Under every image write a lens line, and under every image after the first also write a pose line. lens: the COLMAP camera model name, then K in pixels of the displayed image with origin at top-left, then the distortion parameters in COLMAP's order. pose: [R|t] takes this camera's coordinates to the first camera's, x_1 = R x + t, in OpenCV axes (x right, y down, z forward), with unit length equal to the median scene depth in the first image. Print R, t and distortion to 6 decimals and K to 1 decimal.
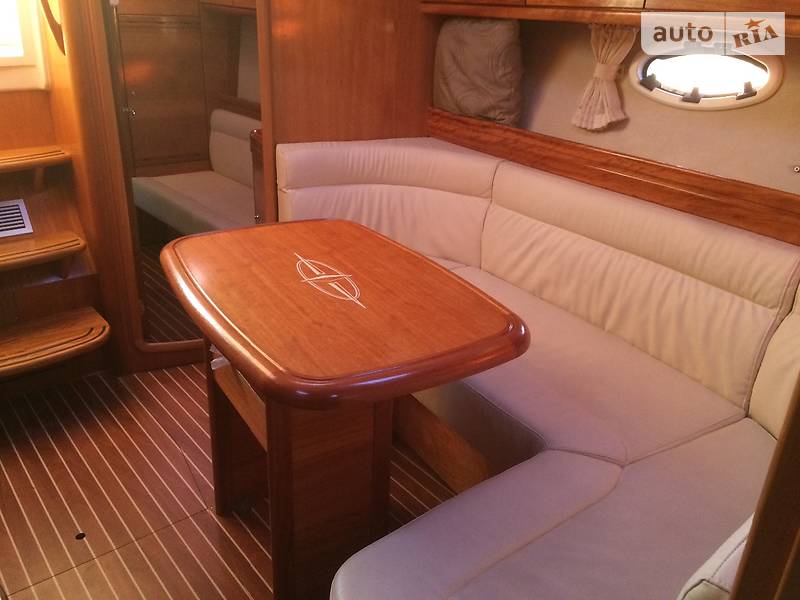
lens RADIAL K [[690.9, 0, 394.3], [0, 690.9, 299.2], [0, 0, 1]] dist [0.094578, -0.133544]
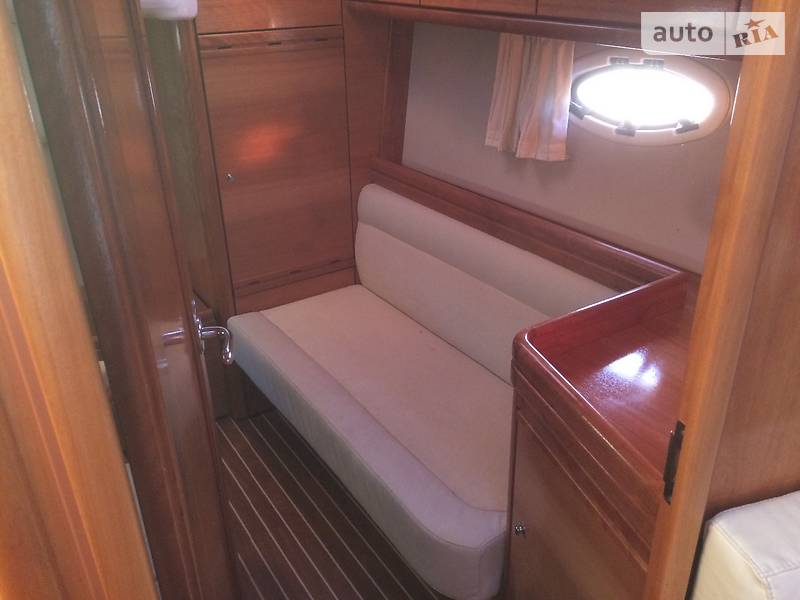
lens RADIAL K [[690.9, 0, 394.3], [0, 690.9, 299.2], [0, 0, 1]] dist [0.094578, -0.133544]
pose [[0.991367, -0.011853, -0.130578, -0.260931], [0.017317, 0.999018, 0.040788, -0.327521], [0.129966, -0.042698, 0.990599, 0.708179]]
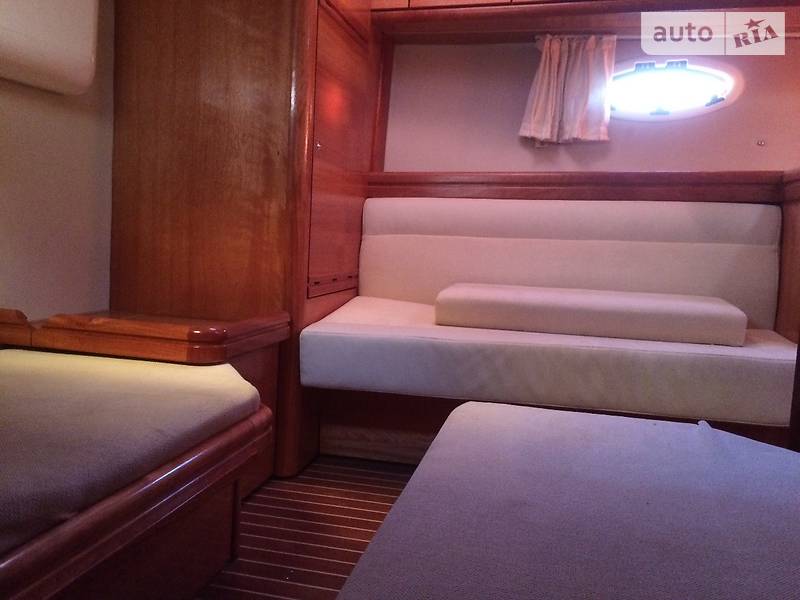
lens RADIAL K [[690.9, 0, 394.3], [0, 690.9, 299.2], [0, 0, 1]] dist [0.094578, -0.133544]
pose [[0.779428, -0.053839, 0.624174, -0.950529], [0.238044, 0.947030, -0.215567, -0.120761], [-0.579506, 0.316600, 0.750958, 0.987380]]
